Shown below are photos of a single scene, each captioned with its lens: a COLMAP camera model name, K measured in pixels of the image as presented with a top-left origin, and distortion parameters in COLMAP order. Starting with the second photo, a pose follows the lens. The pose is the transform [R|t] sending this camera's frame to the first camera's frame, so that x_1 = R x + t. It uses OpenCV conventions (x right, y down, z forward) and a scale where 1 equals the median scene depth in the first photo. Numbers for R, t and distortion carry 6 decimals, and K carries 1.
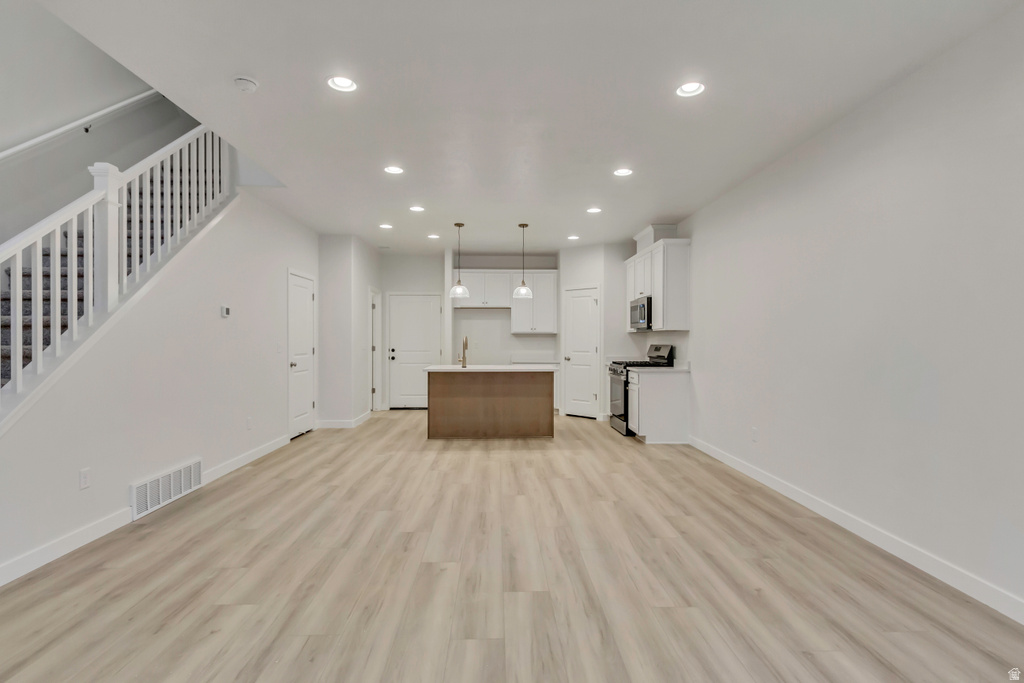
lens RADIAL K [[494.3, 0, 513.2], [0, 494.3, 332.9], [0, 0, 1]] dist [0.000747, 0.000747]
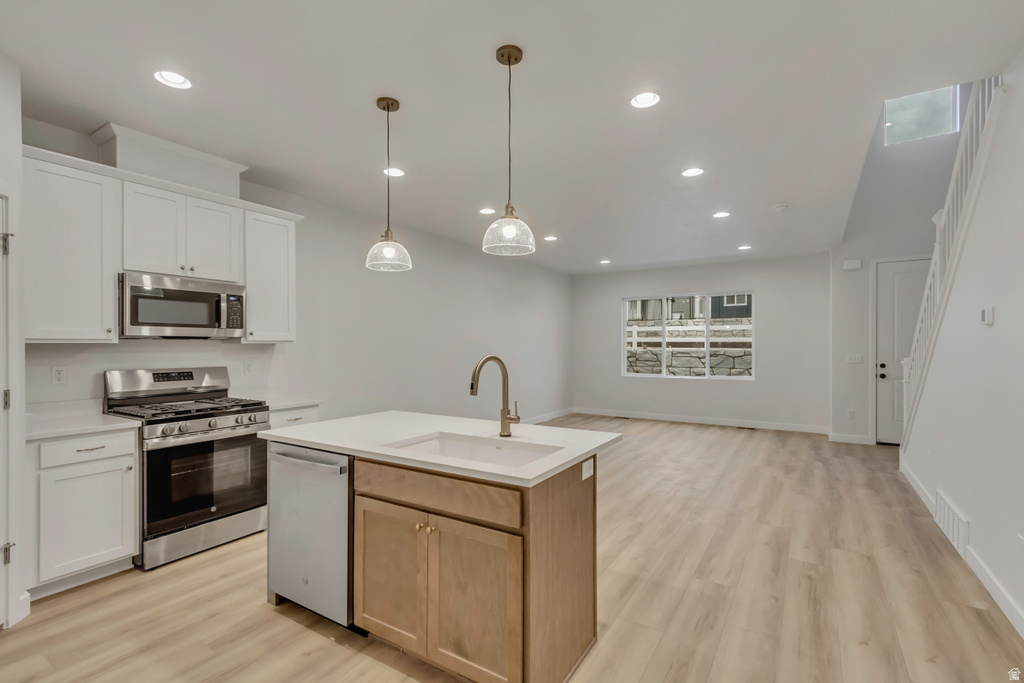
lens RADIAL K [[466.2, 0, 512.0], [0, 466.2, 341.5], [0, 0, 1]] dist [-0.000657, -0.000225]
pose [[-0.824060, 0.003936, 0.566489, -0.303370], [-0.006985, 0.999829, -0.017109, 0.000673], [-0.566459, -0.018056, -0.823892, 1.269966]]
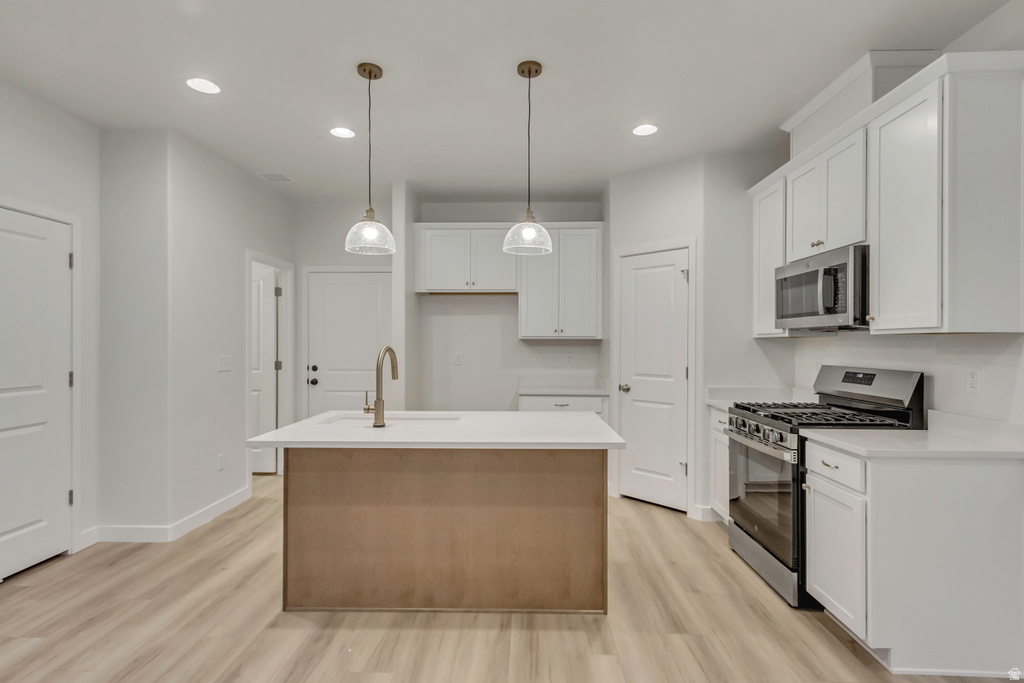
lens RADIAL K [[466.2, 0, 512.0], [0, 466.2, 341.5], [0, 0, 1]] dist [-0.000657, -0.000225]
pose [[0.997518, 0.000511, -0.070411, 0.033188], [0.000334, 0.999928, 0.011995, -0.003153], [0.070412, -0.011988, 0.997446, 0.627772]]
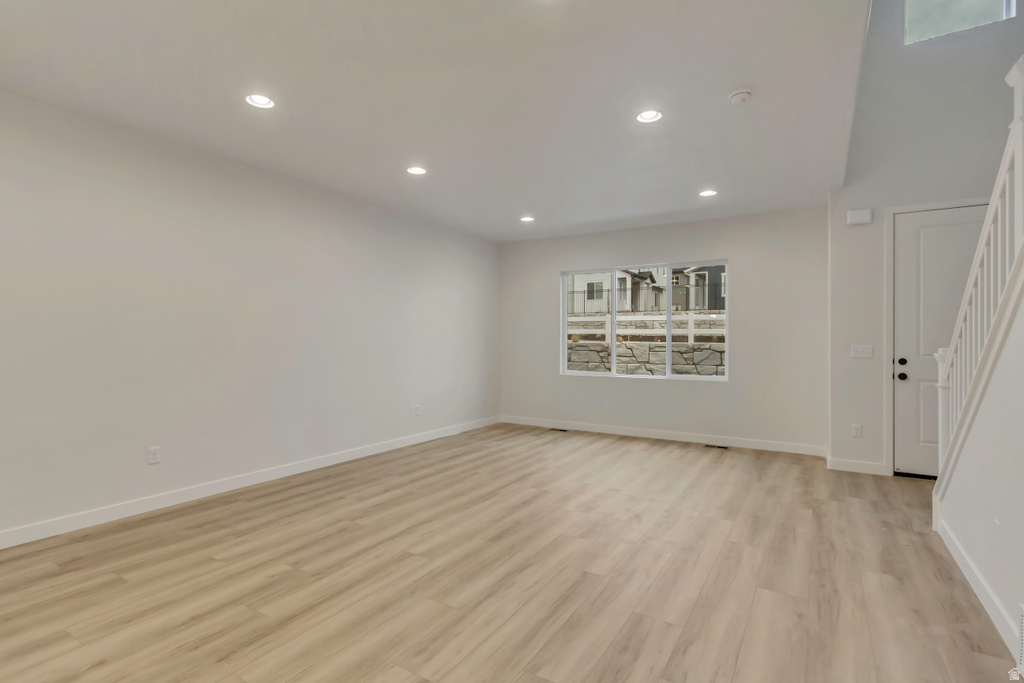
lens RADIAL K [[494.3, 0, 513.2], [0, 494.3, 332.9], [0, 0, 1]] dist [0.000747, 0.000747]
pose [[-0.832765, 0.004095, 0.553612, -0.316943], [-0.011503, 0.999629, -0.024697, 0.011763], [-0.553507, -0.026935, -0.832409, 0.941721]]
